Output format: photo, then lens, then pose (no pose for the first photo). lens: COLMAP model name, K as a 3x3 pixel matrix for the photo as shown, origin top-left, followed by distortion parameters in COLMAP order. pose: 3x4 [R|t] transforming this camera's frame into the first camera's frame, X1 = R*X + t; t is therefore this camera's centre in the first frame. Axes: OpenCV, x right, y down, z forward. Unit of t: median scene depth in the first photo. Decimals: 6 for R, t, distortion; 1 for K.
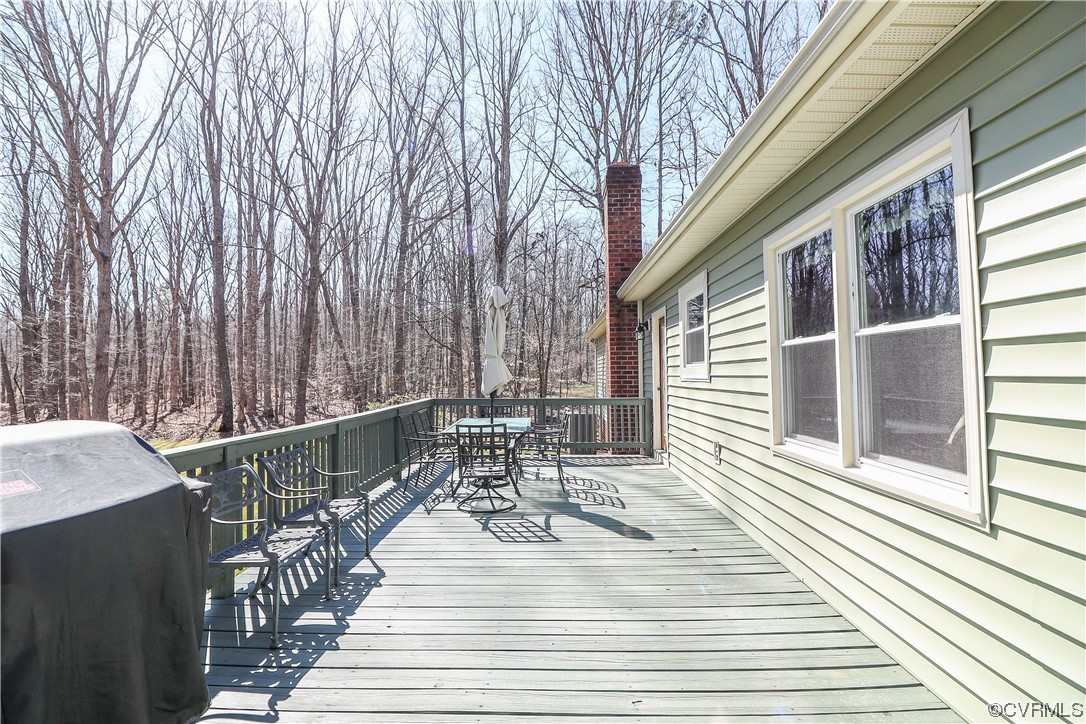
lens RADIAL K [[496.4, 0, 544.1], [0, 496.4, 353.9], [0, 0, 1]] dist [-0.005672, -0.010336]
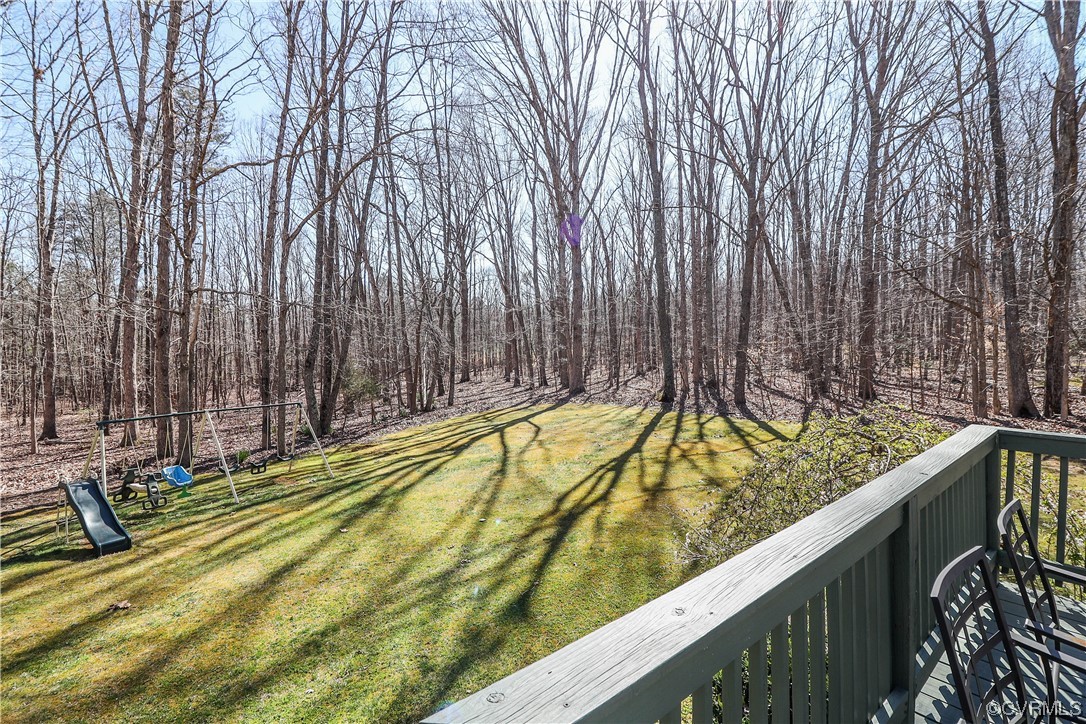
lens RADIAL K [[496.4, 0, 541.5], [0, 496.4, 350.0], [0, 0, 1]] dist [-0.005672, -0.010336]
pose [[0.652574, 0.013119, -0.757612, -0.049148], [0.028542, 0.998715, 0.041878, 0.004979], [0.757187, -0.048953, 0.651361, 0.143130]]
